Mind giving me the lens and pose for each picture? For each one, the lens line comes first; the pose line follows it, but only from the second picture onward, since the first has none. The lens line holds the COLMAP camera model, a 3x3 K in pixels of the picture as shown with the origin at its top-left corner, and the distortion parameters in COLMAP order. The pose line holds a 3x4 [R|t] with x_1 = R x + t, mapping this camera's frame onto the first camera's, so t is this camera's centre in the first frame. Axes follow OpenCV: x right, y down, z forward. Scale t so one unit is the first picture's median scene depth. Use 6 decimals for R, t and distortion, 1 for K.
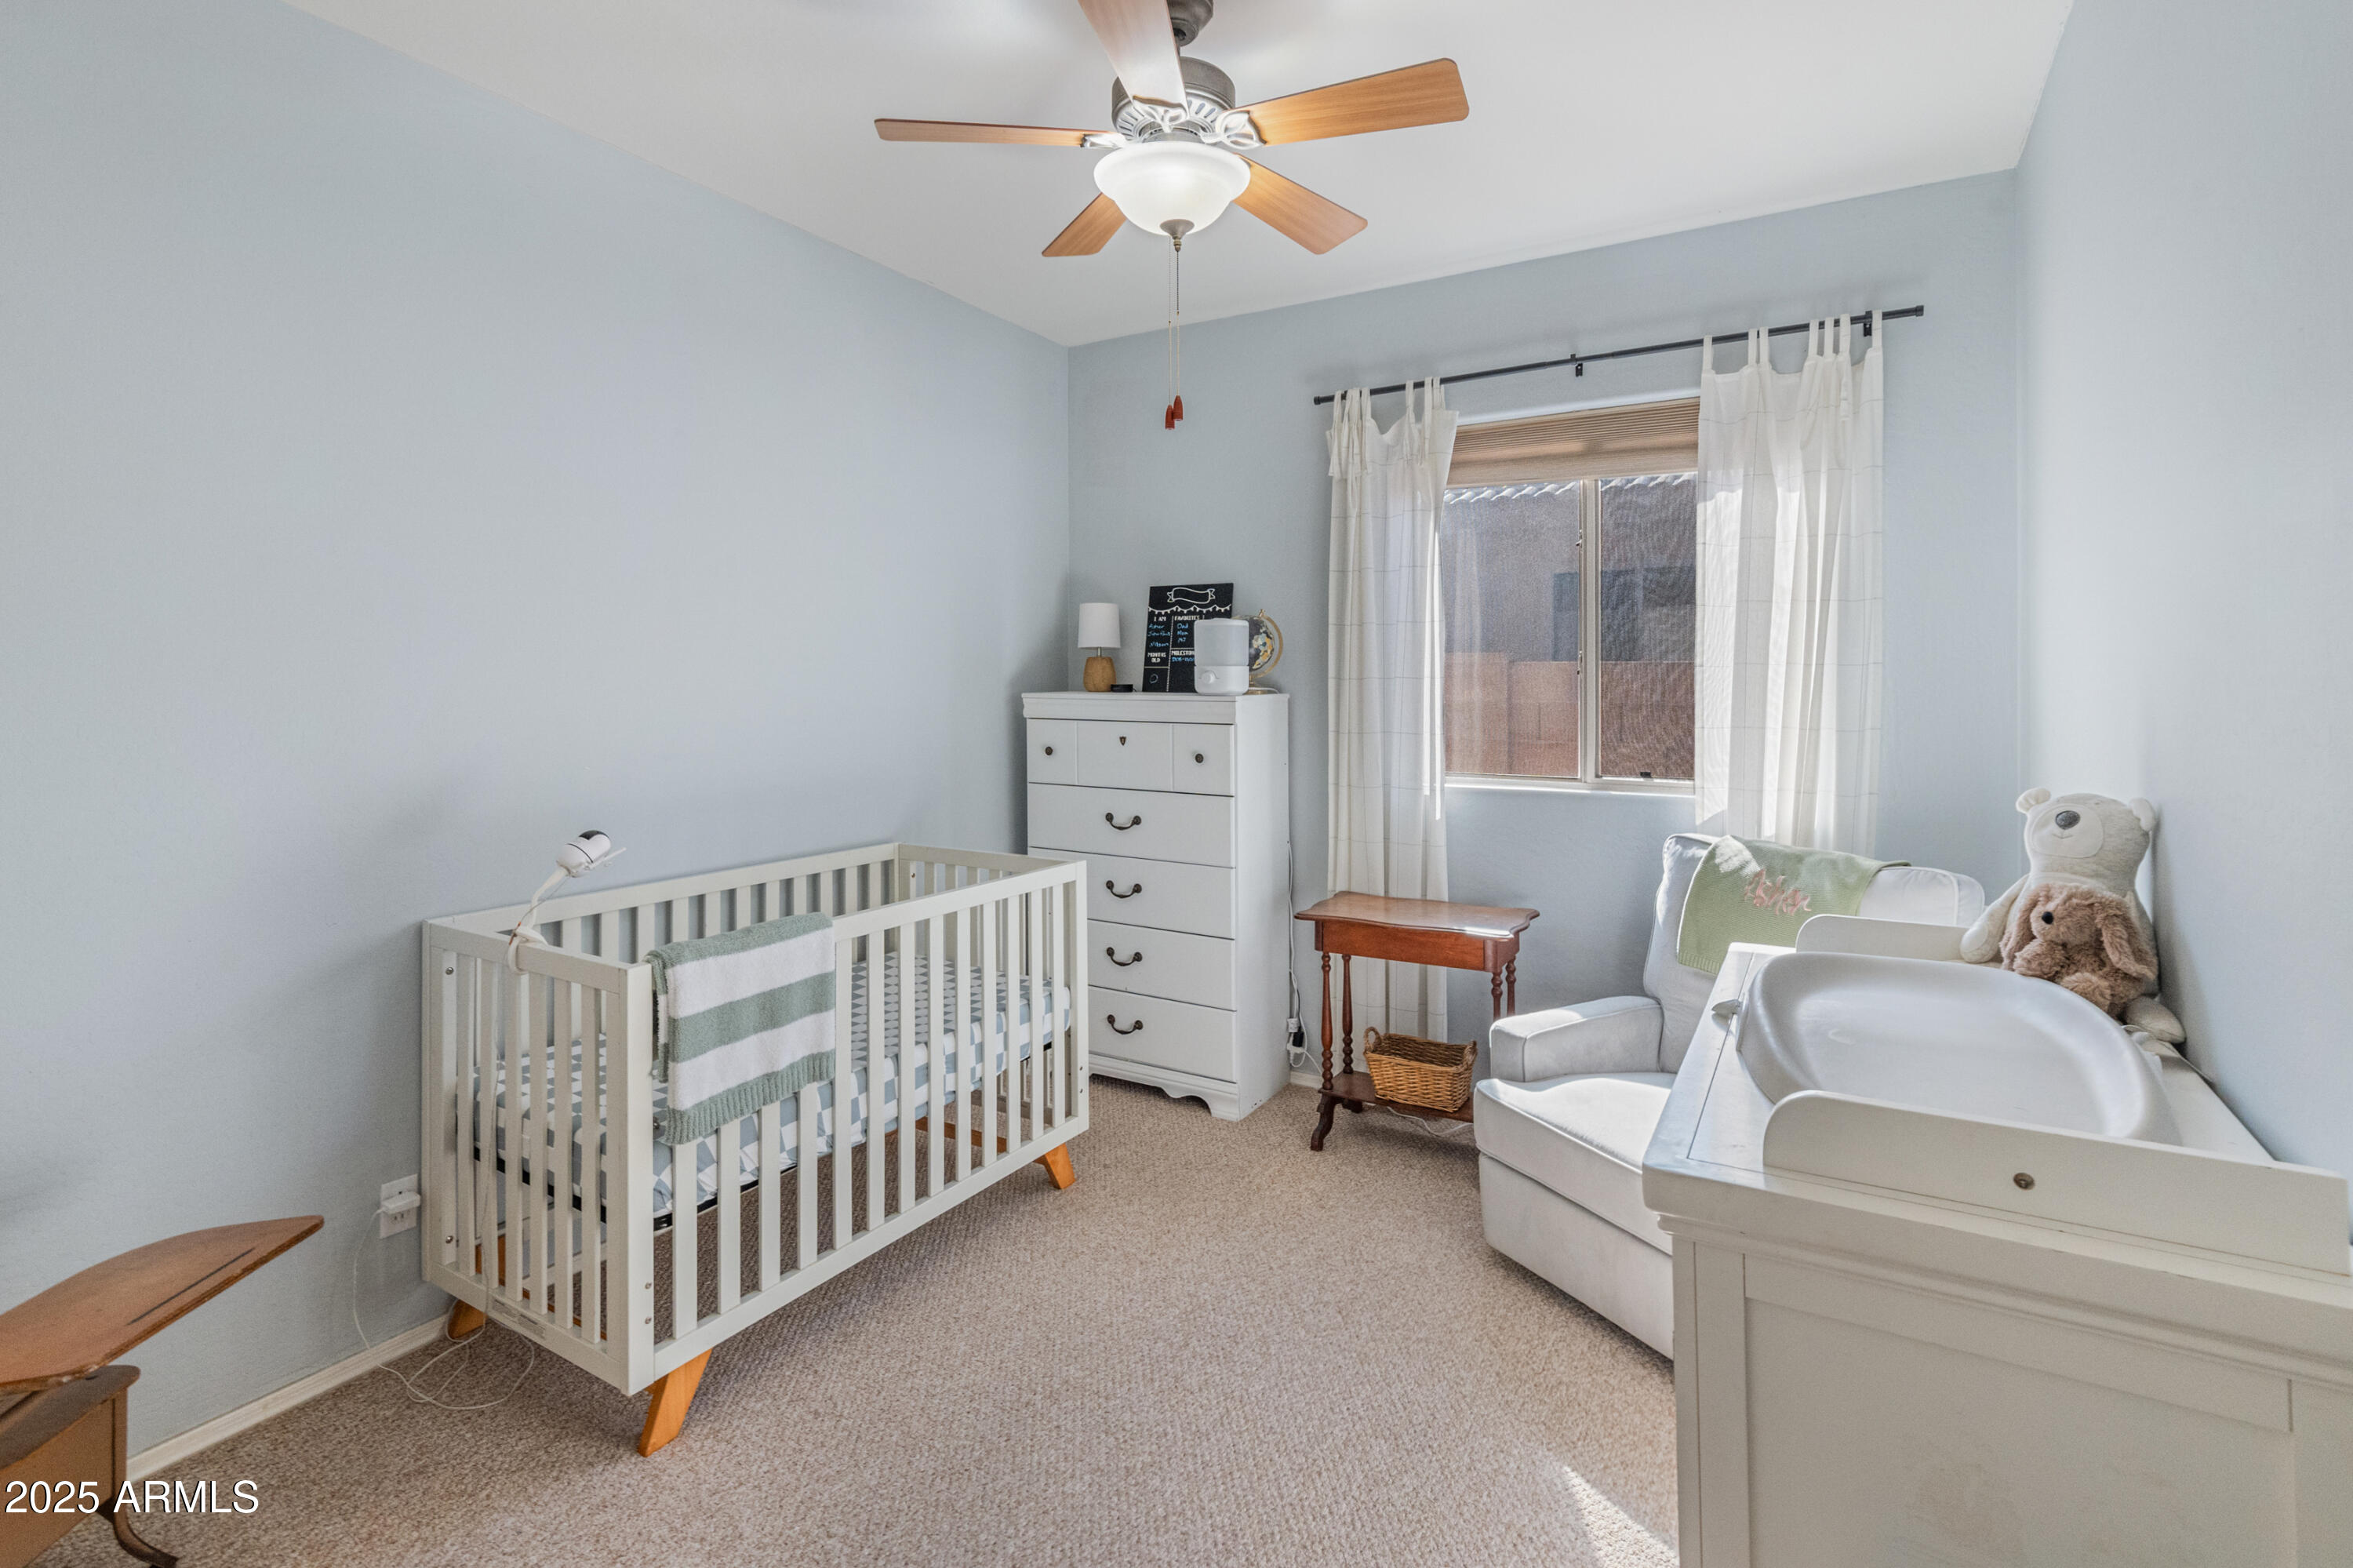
lens RADIAL K [[1096.6, 0, 1194.3], [0, 1096.6, 680.9], [0, 0, 1]] dist [0.009560, -0.002447]
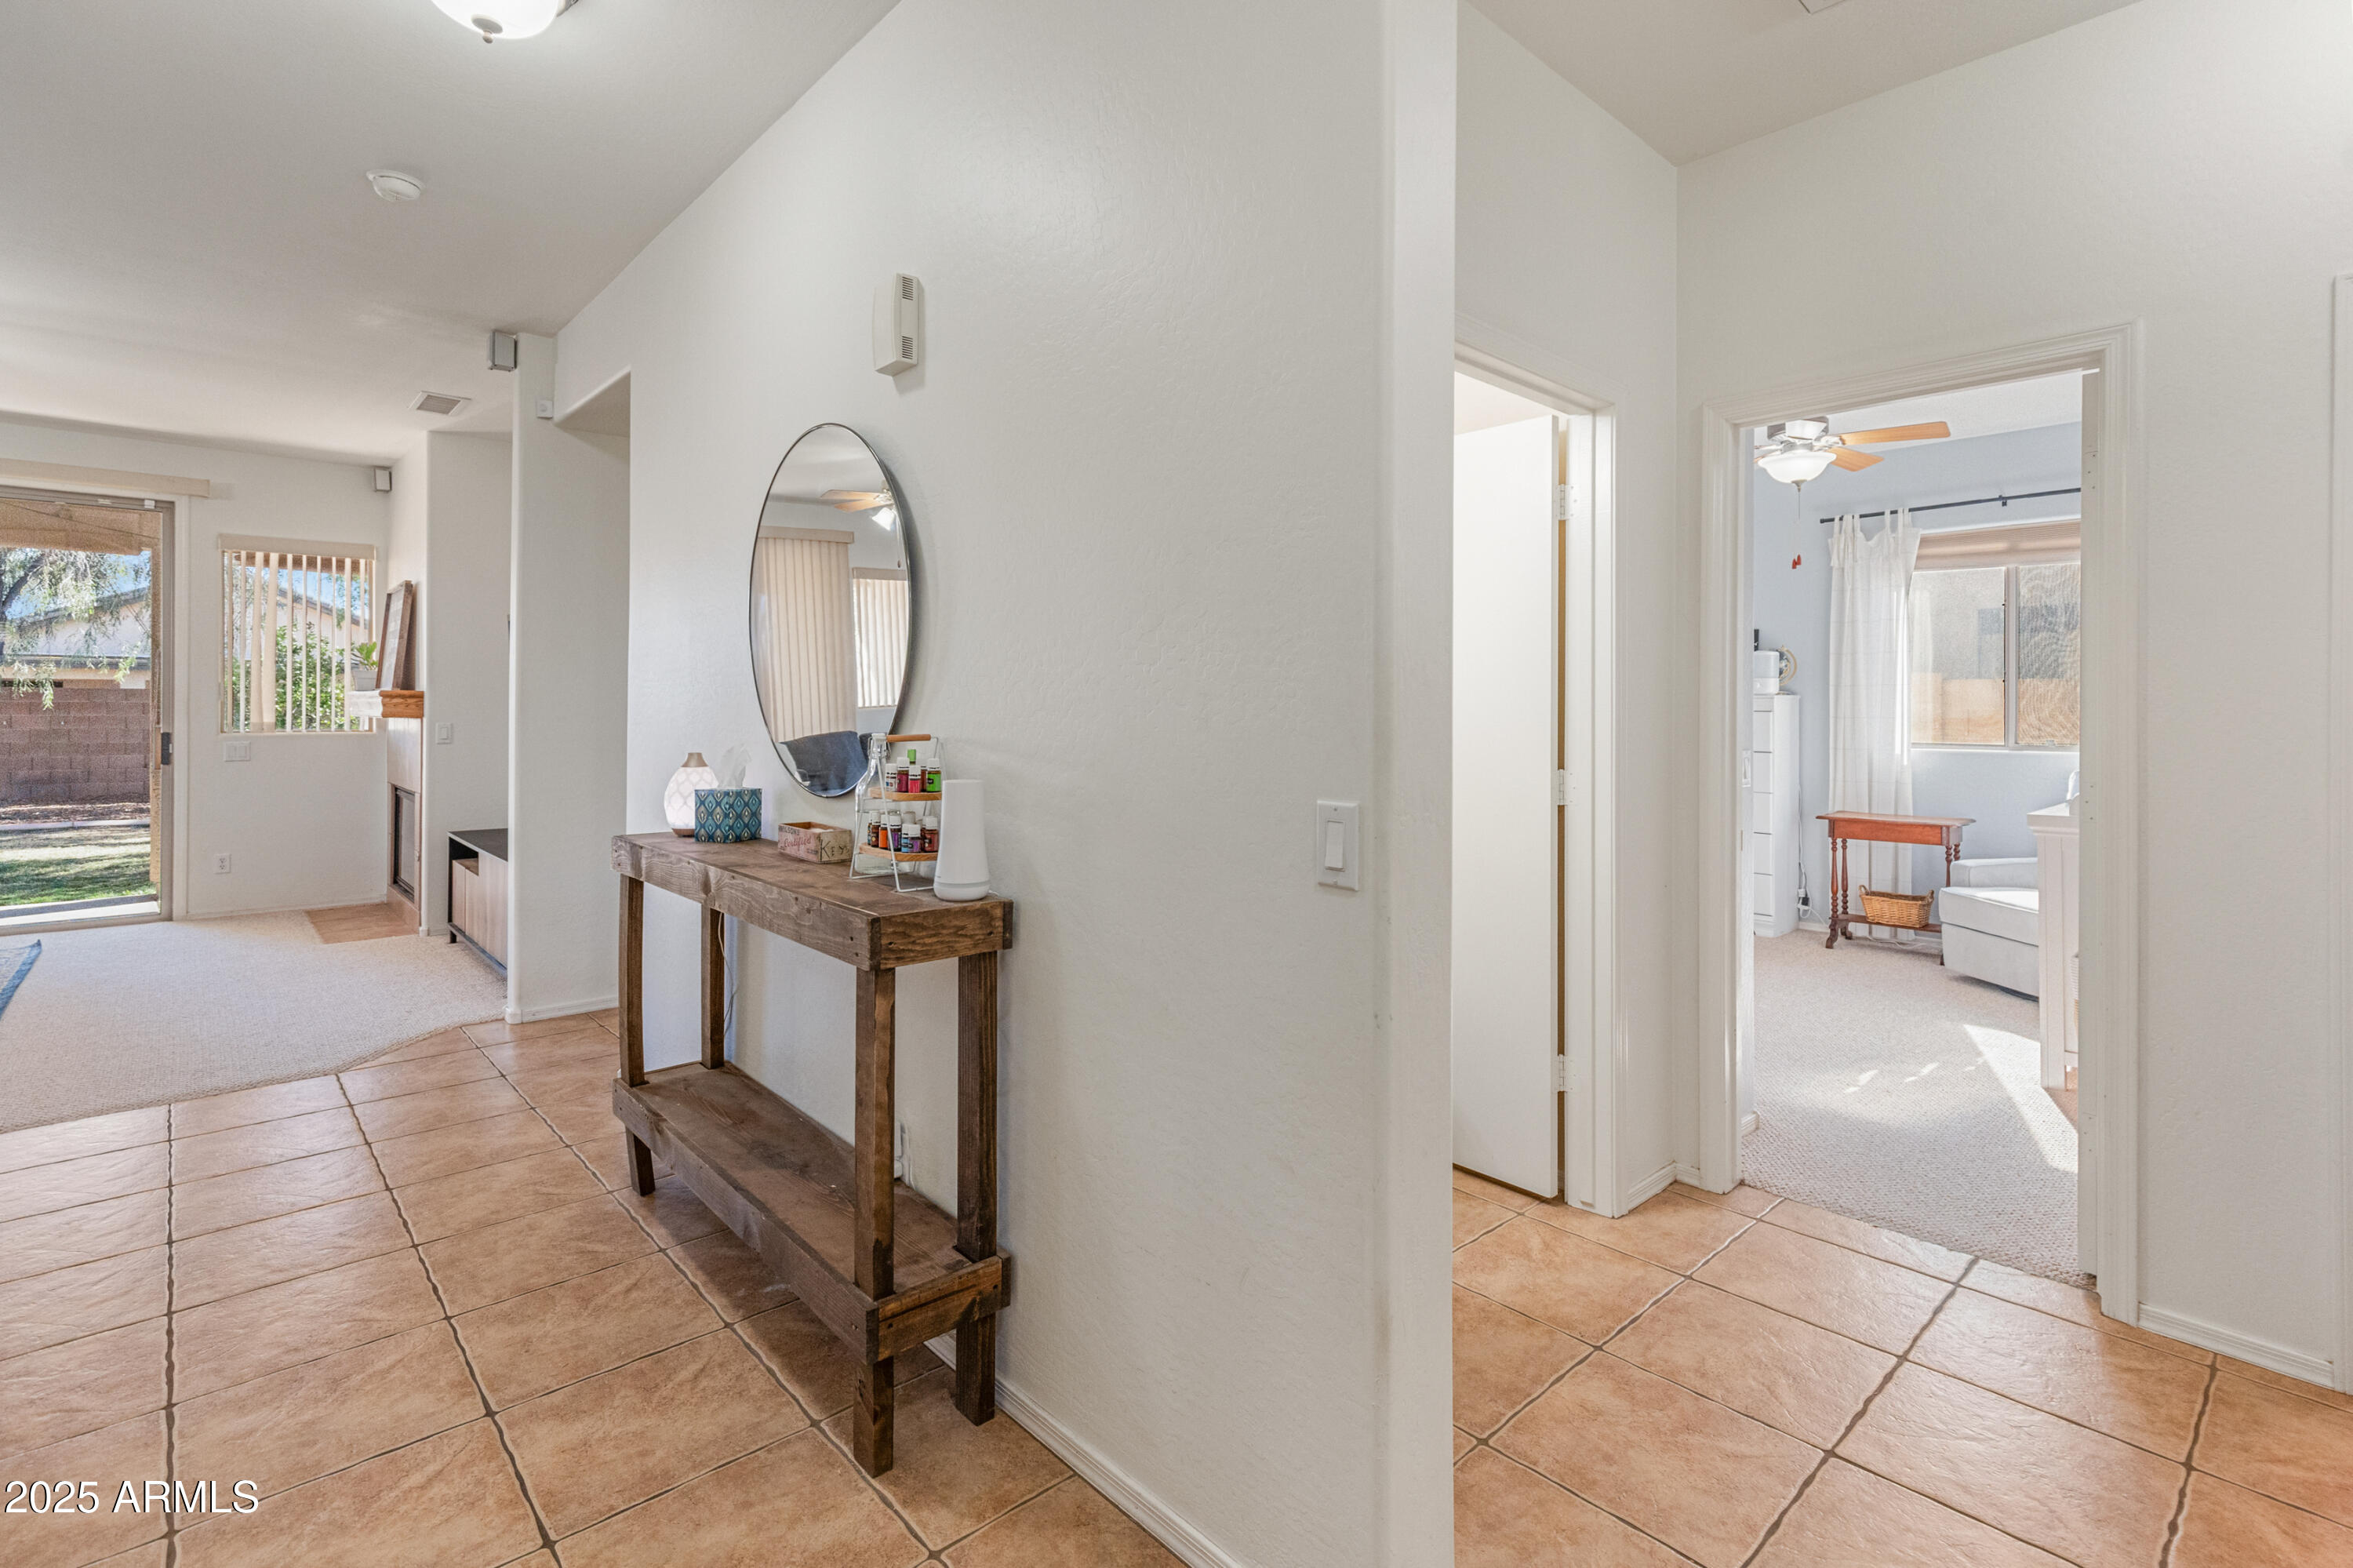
lens RADIAL K [[1096.6, 0, 1200.3], [0, 1096.6, 709.9], [0, 0, 1]] dist [0.009560, -0.002447]
pose [[0.956849, 0.007294, -0.290494, -0.341507], [-0.007643, 0.999971, -0.000065, 0.045892], [0.290485, 0.002282, 0.956877, -0.986046]]
